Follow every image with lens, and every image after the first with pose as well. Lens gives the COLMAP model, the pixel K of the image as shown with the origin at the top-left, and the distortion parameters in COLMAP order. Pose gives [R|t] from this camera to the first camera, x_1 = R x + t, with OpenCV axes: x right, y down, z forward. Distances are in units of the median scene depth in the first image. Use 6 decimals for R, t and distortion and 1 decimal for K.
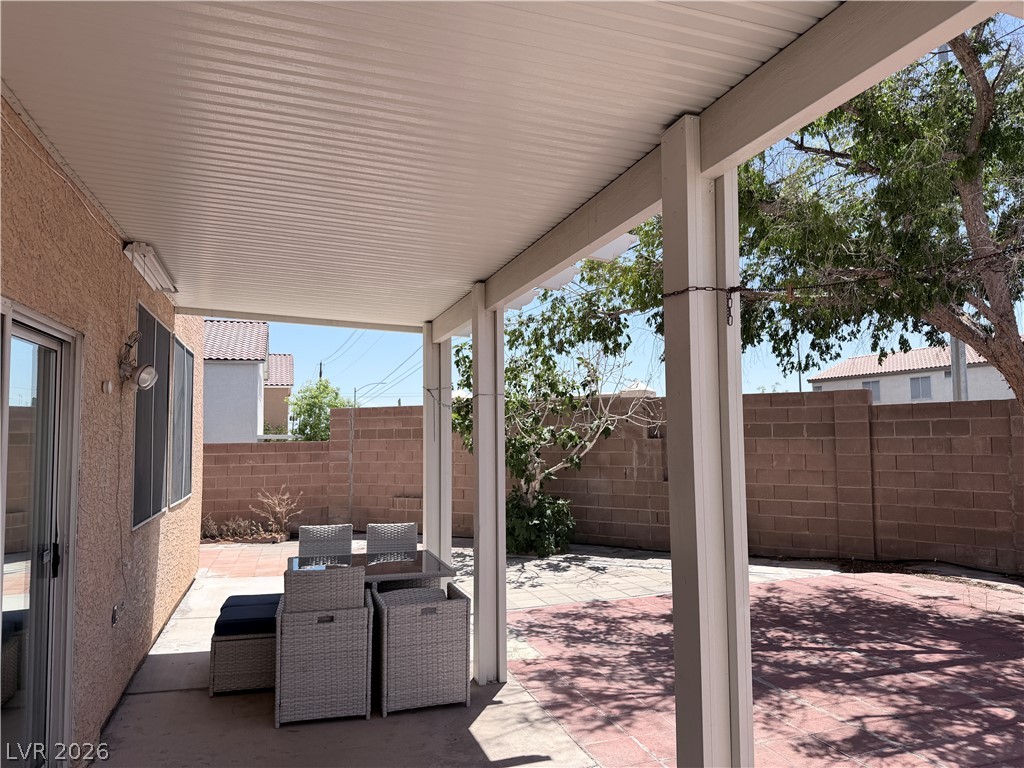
lens RADIAL K [[730.7, 0, 515.1], [0, 730.7, 380.1], [0, 0, 1]] dist [0.098510, -0.105903]
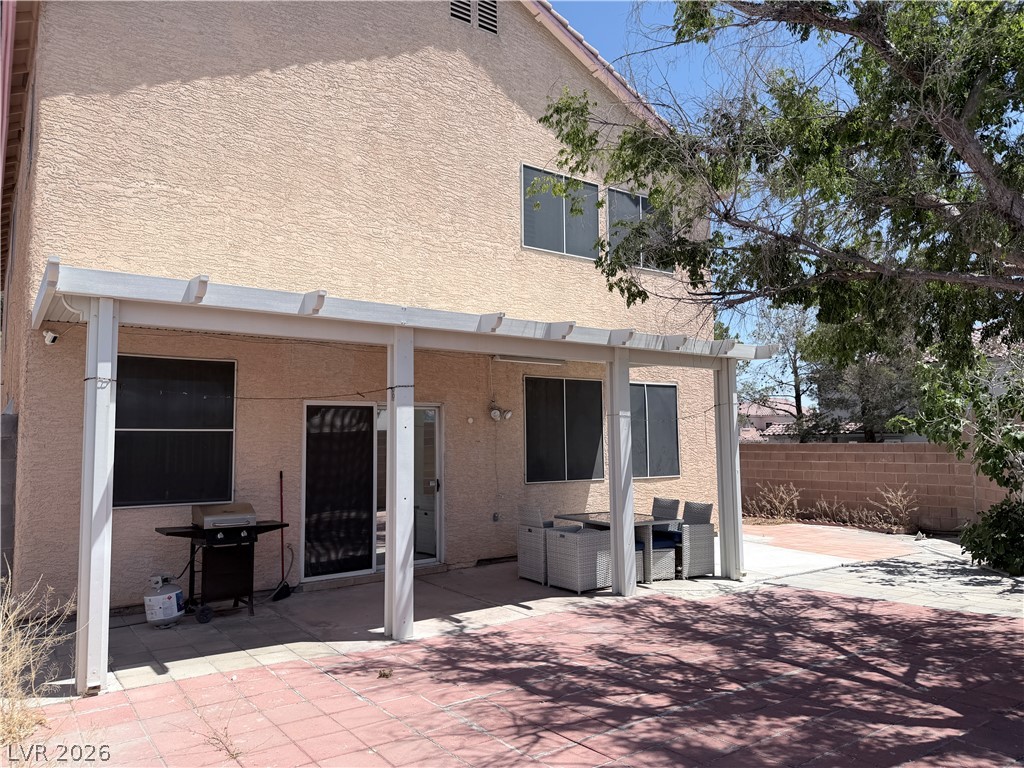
lens RADIAL K [[730.7, 0, 515.1], [0, 730.7, 380.1], [0, 0, 1]] dist [0.098510, -0.105903]
pose [[0.315197, -0.071421, -0.946335, 1.456806], [0.077059, 0.995798, -0.049488, 0.005327], [0.945892, -0.057325, 0.319376, 0.303796]]
